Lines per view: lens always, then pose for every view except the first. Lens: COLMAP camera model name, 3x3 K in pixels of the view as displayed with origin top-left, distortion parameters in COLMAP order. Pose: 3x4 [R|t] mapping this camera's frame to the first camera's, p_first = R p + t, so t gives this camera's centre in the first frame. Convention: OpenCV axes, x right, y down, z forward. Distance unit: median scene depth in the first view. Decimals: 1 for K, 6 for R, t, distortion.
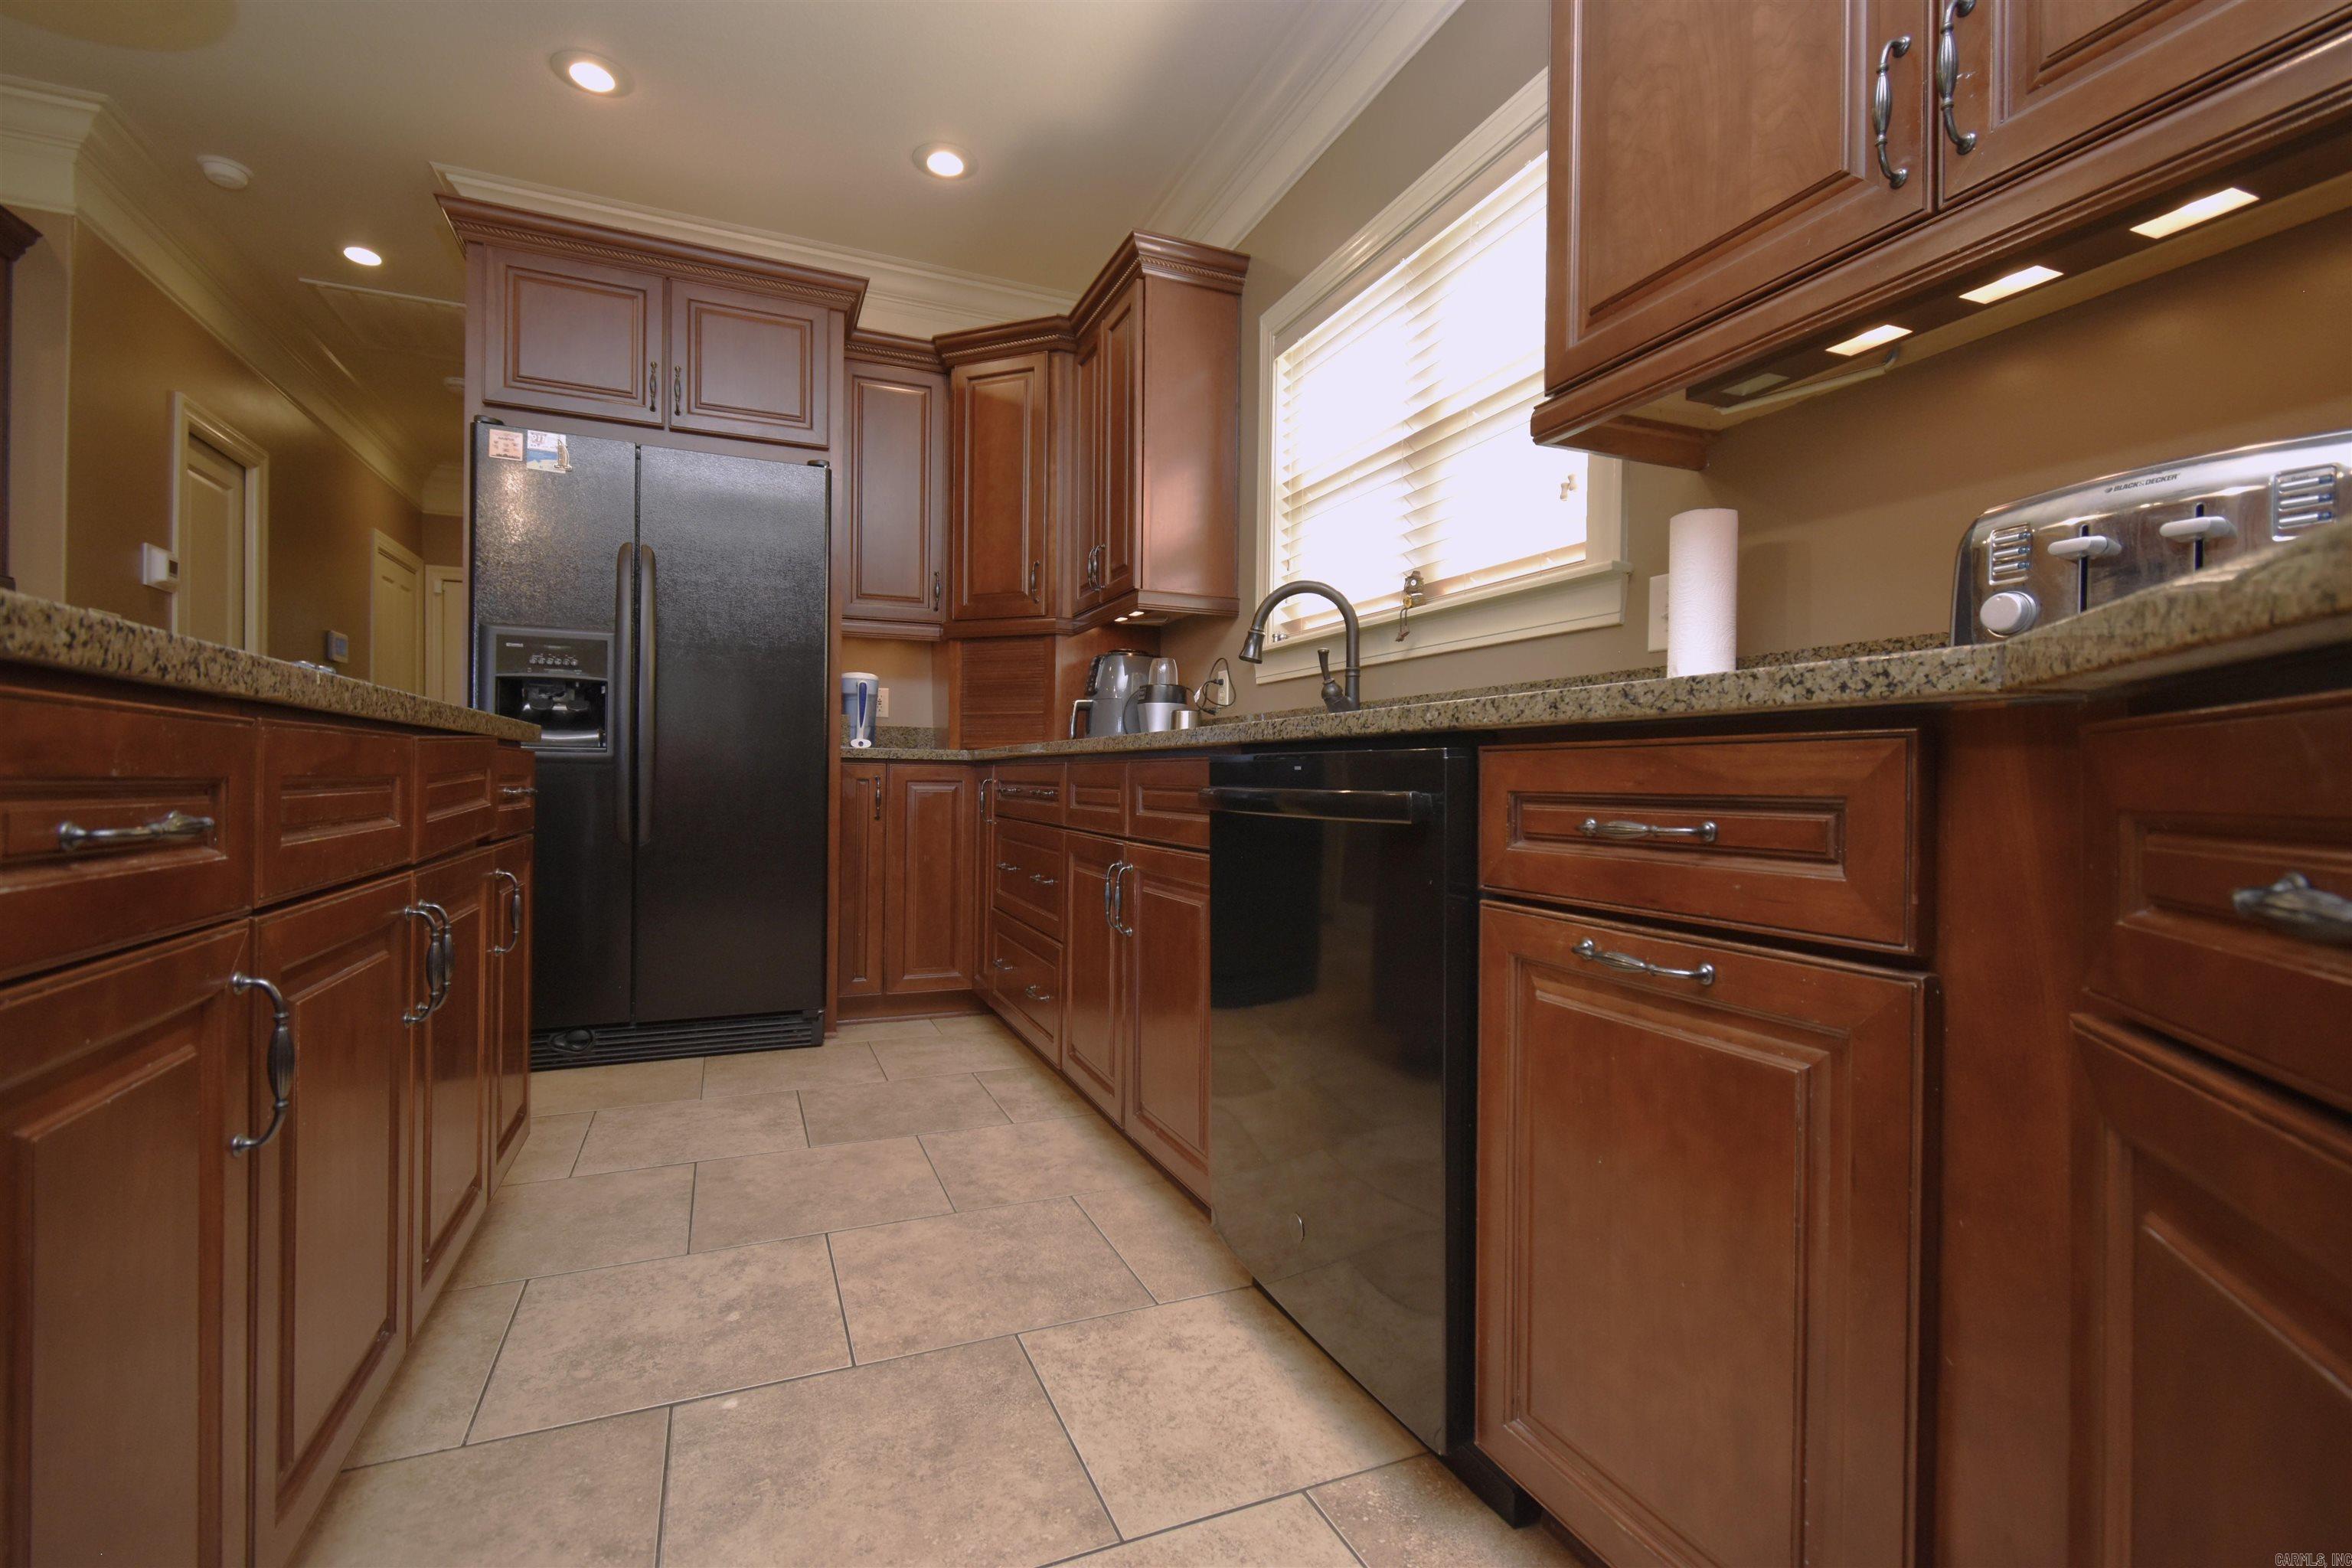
lens RADIAL K [[1036.5, 0, 1182.0], [0, 1036.5, 782.8], [0, 0, 1]] dist [0.005348, -0.001046]
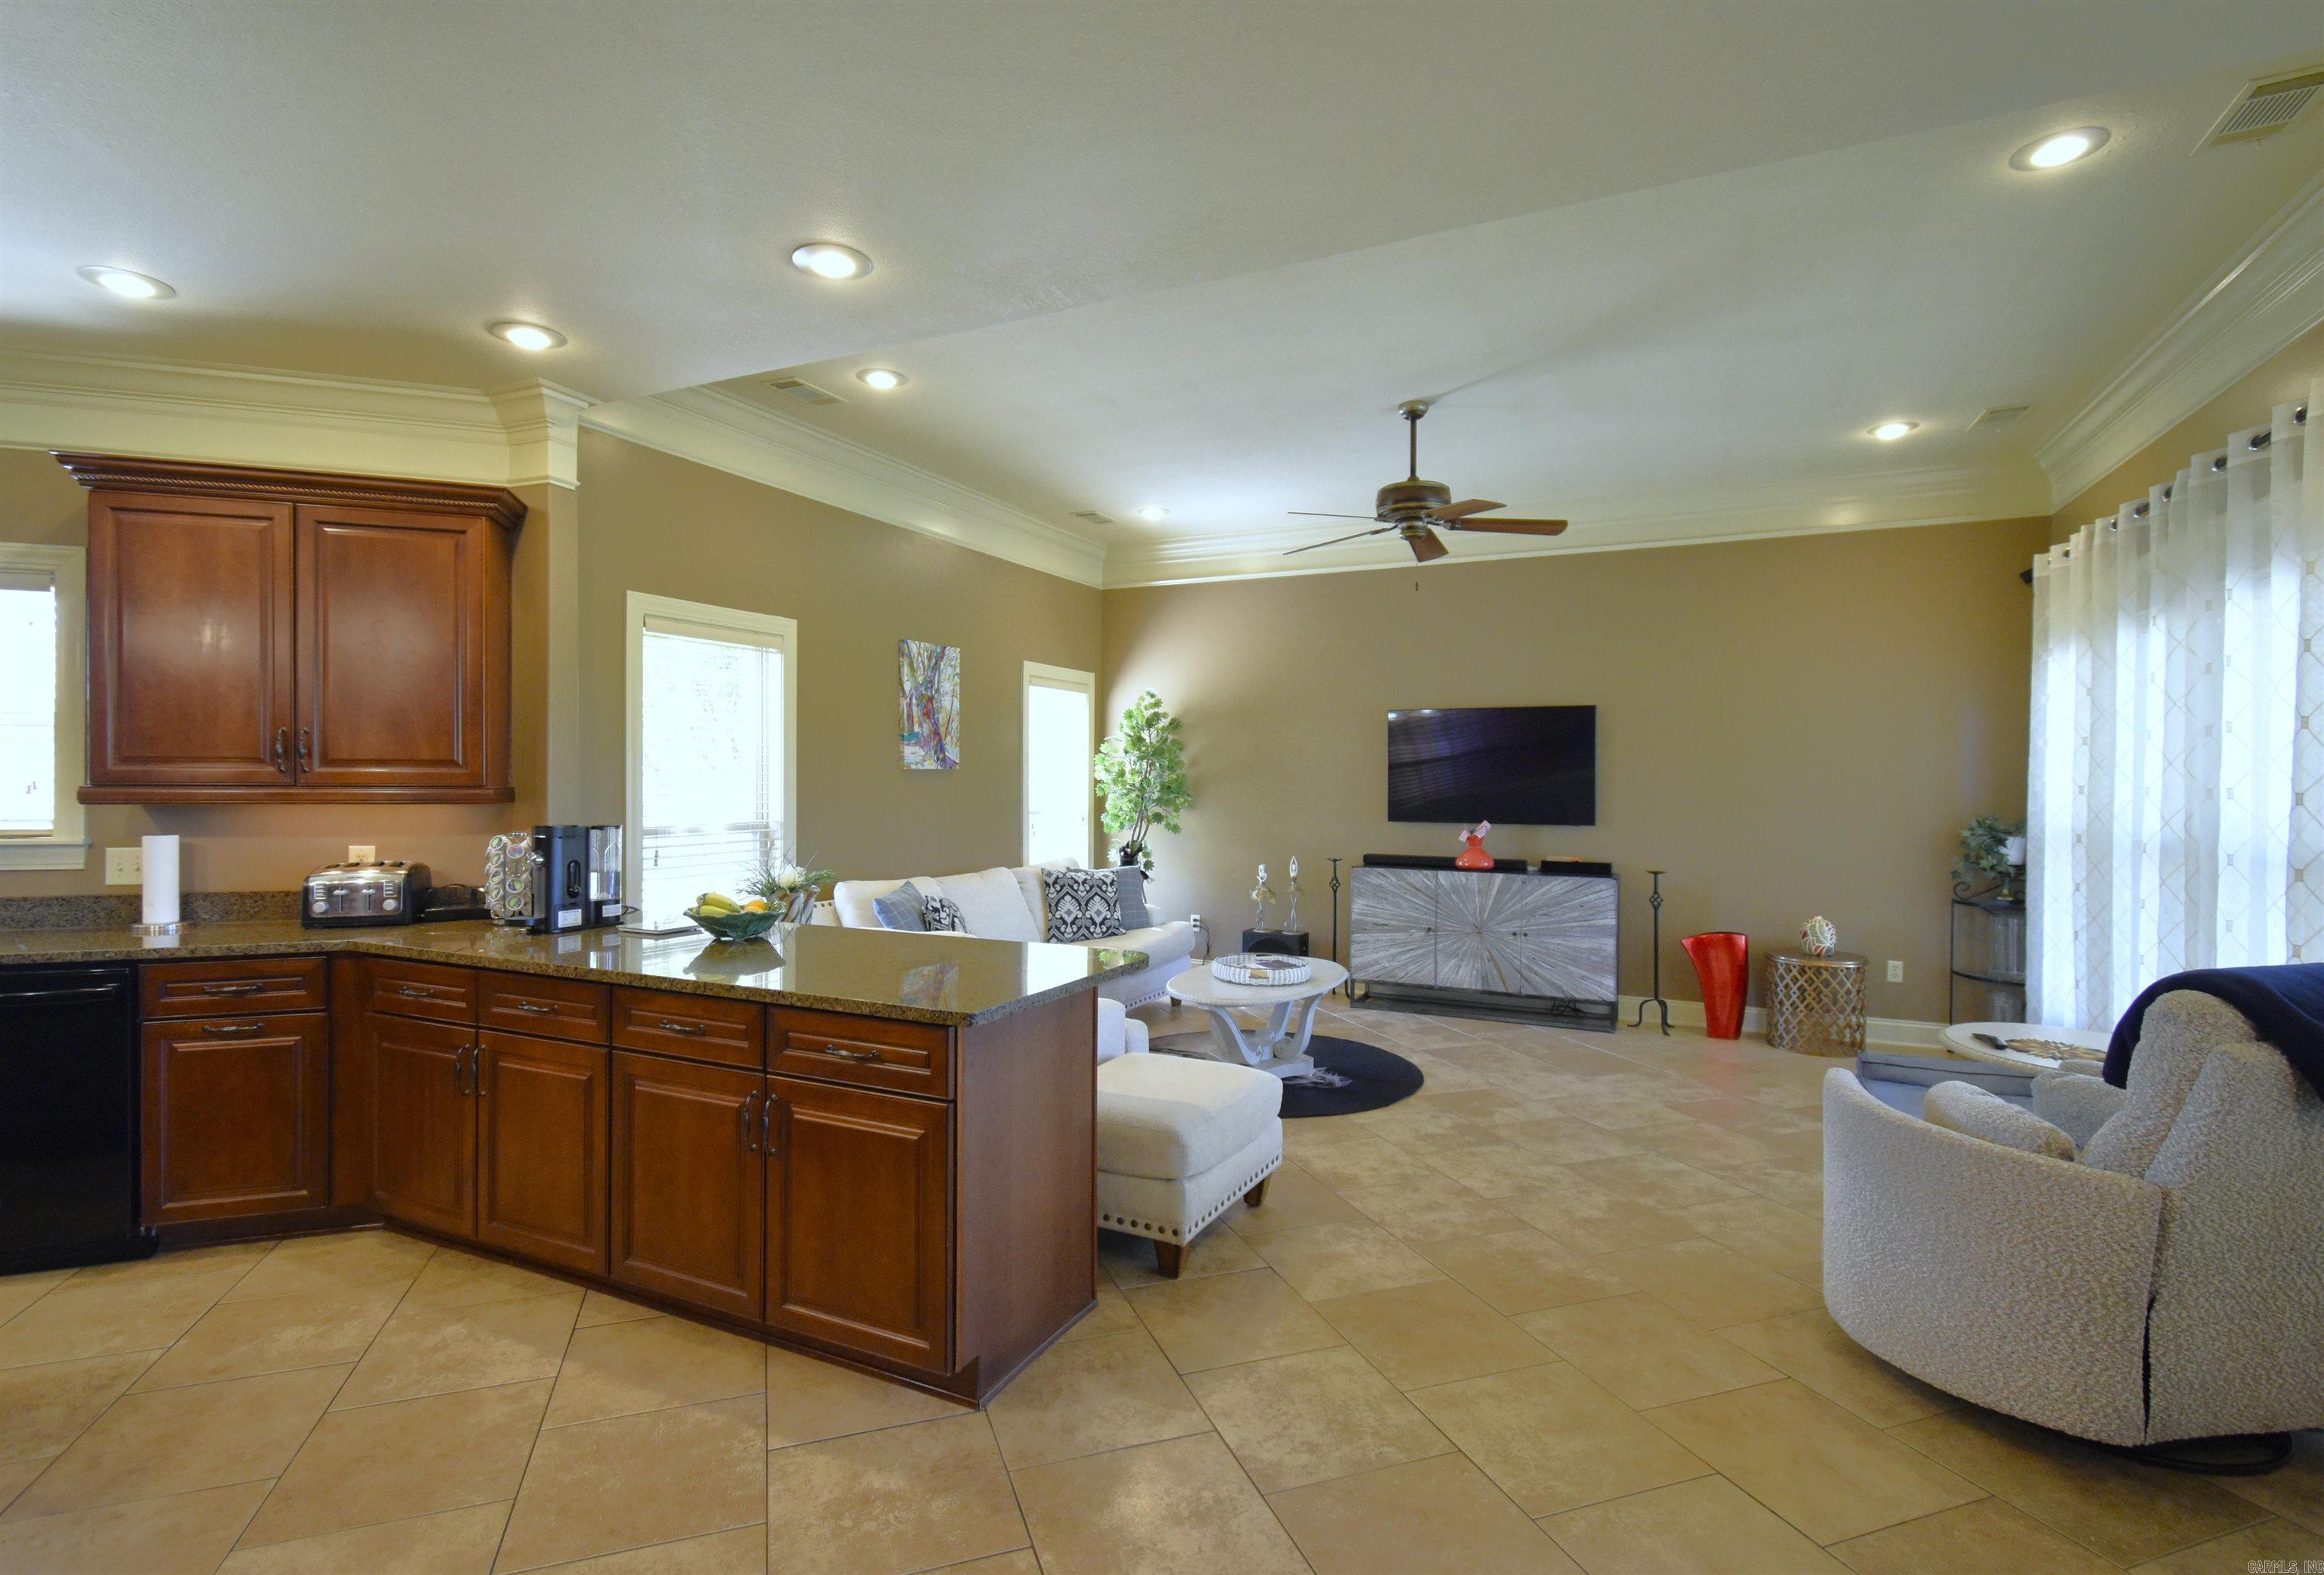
lens RADIAL K [[1098.6, 0, 1151.0], [0, 1098.6, 788.2], [0, 0, 1]] dist [0.002038, -0.001190]
pose [[0.073614, -0.021684, 0.997051, -1.117431], [0.002717, 0.999764, 0.021542, -0.260838], [-0.997283, 0.001124, 0.073655, -0.863179]]
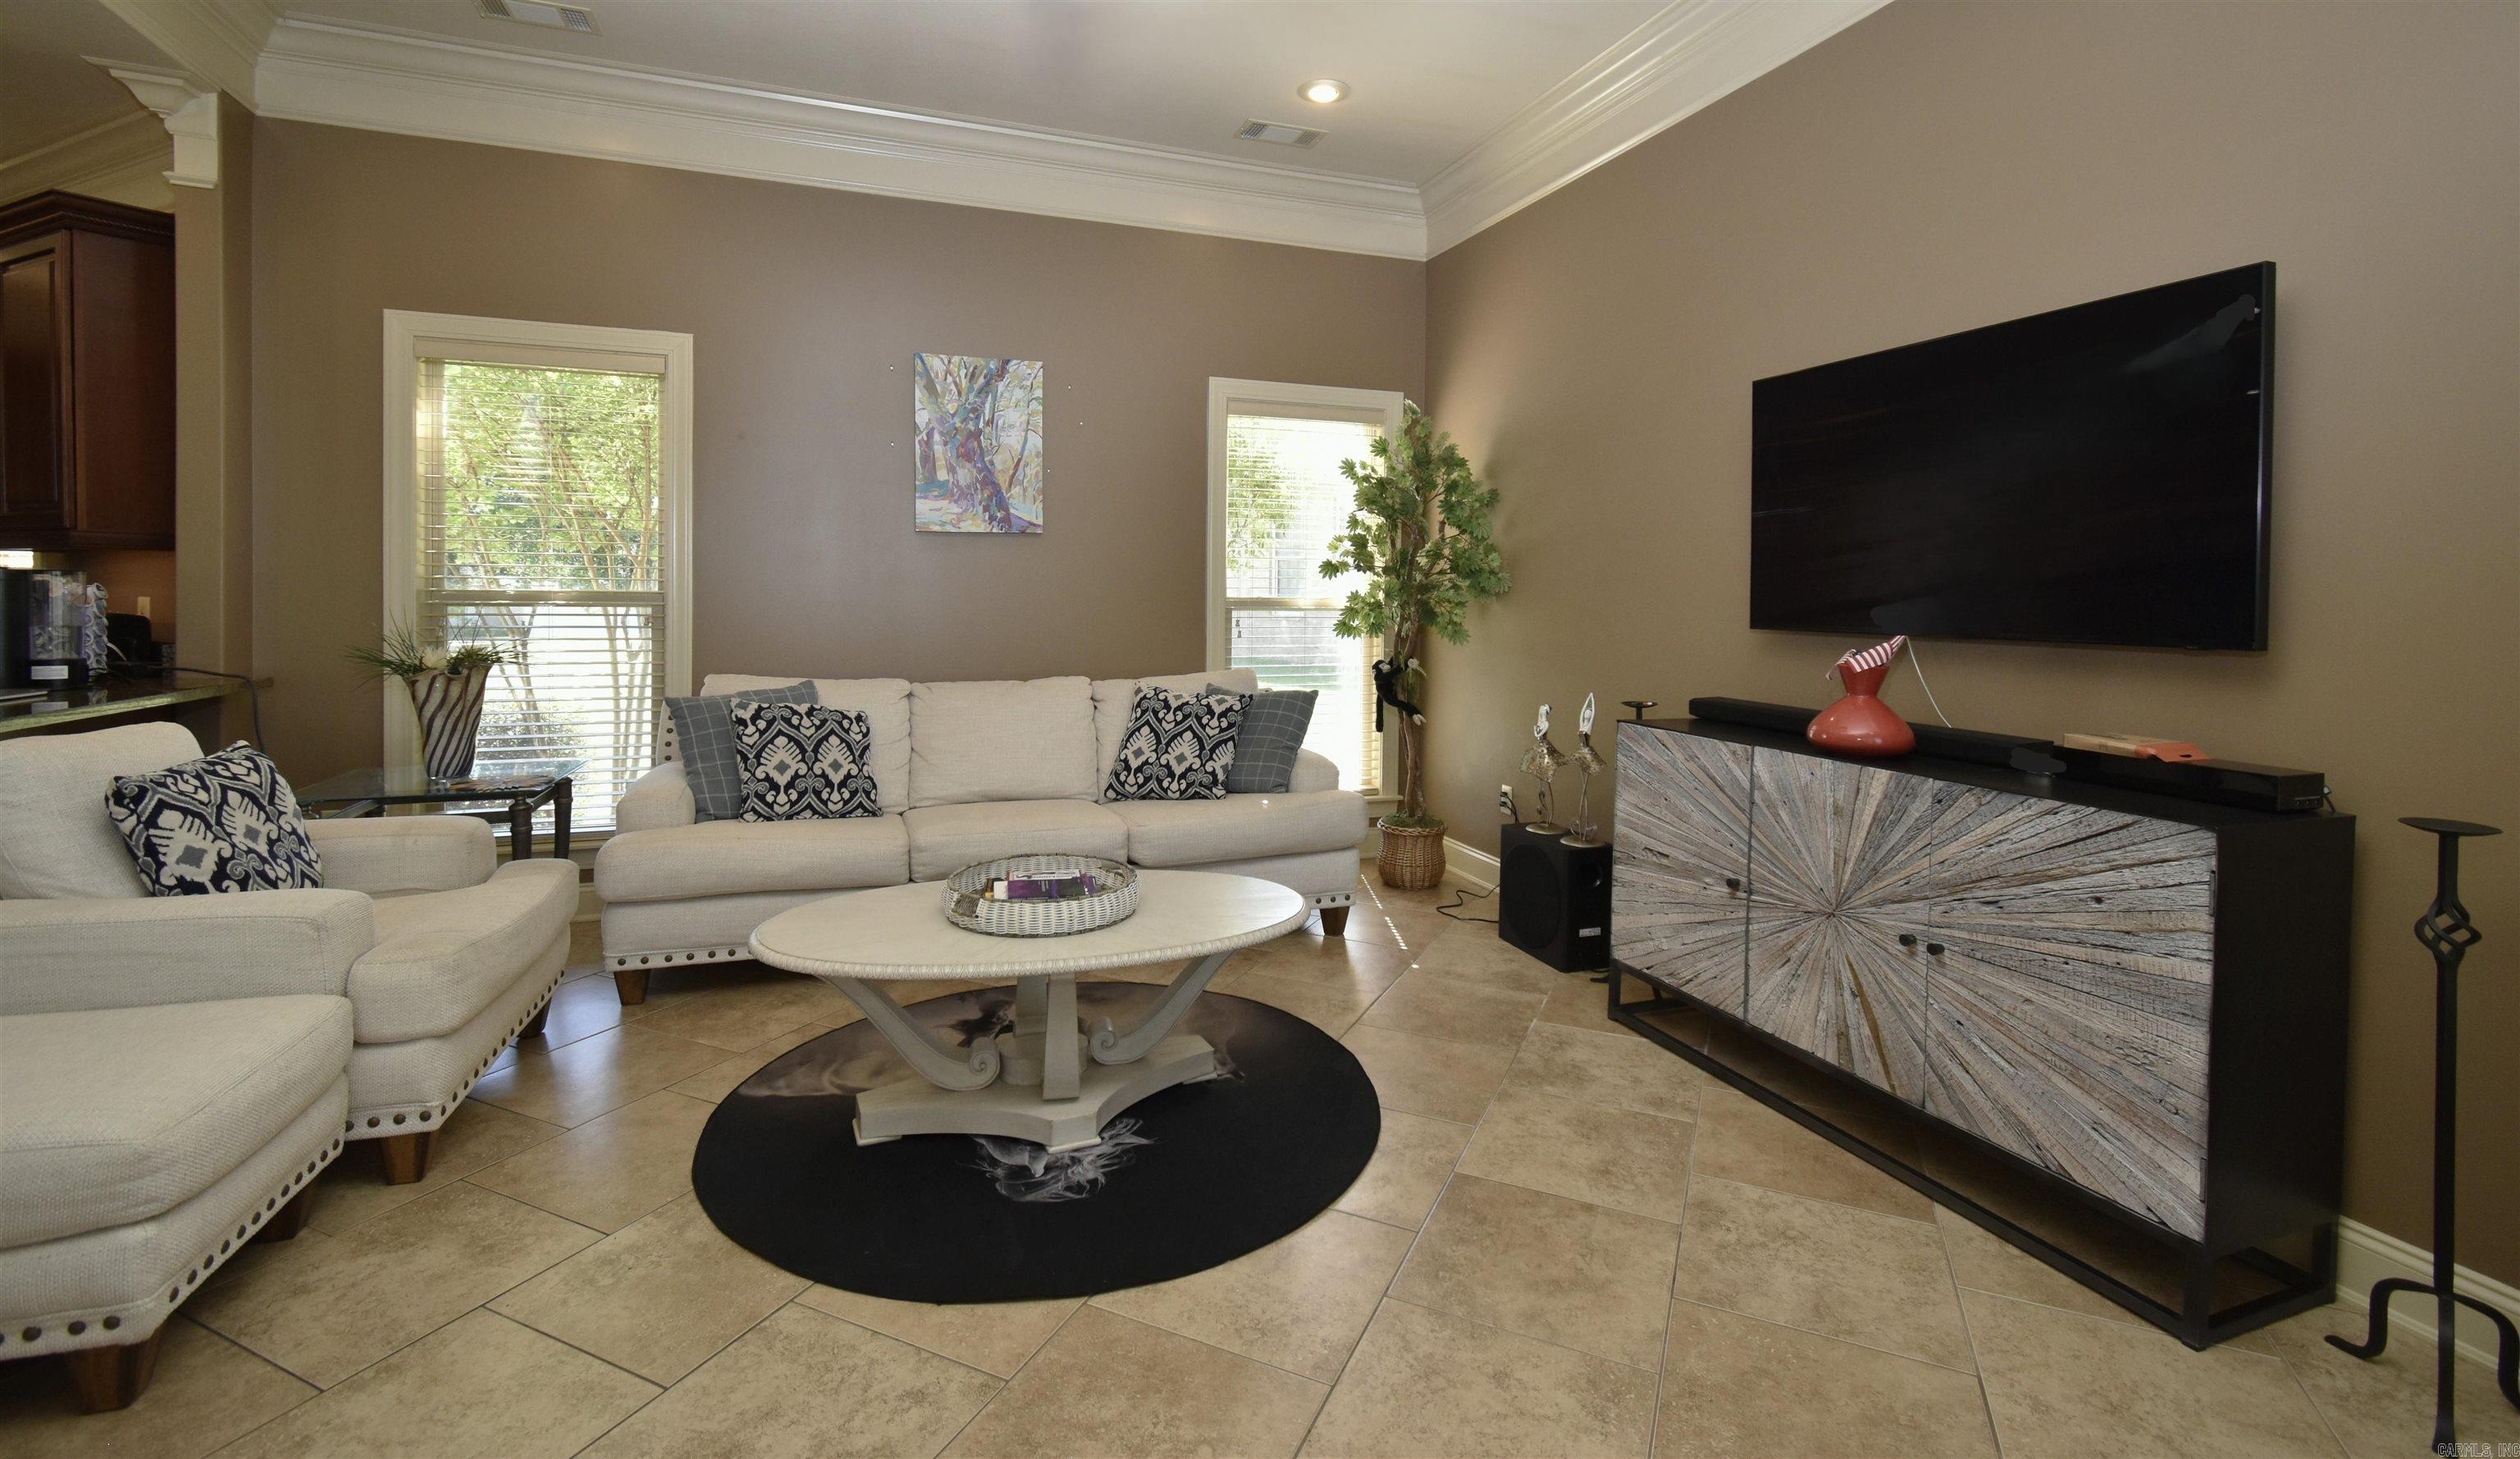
lens RADIAL K [[1112.4, 0, 1262.3], [0, 1112.4, 612.5], [0, 0, 1]] dist [0.003285, 0.000309]
pose [[0.742567, -0.015812, 0.669585, 0.580021], [0.001492, 0.999758, 0.021955, -0.152740], [-0.669770, -0.015304, 0.742411, -1.916156]]
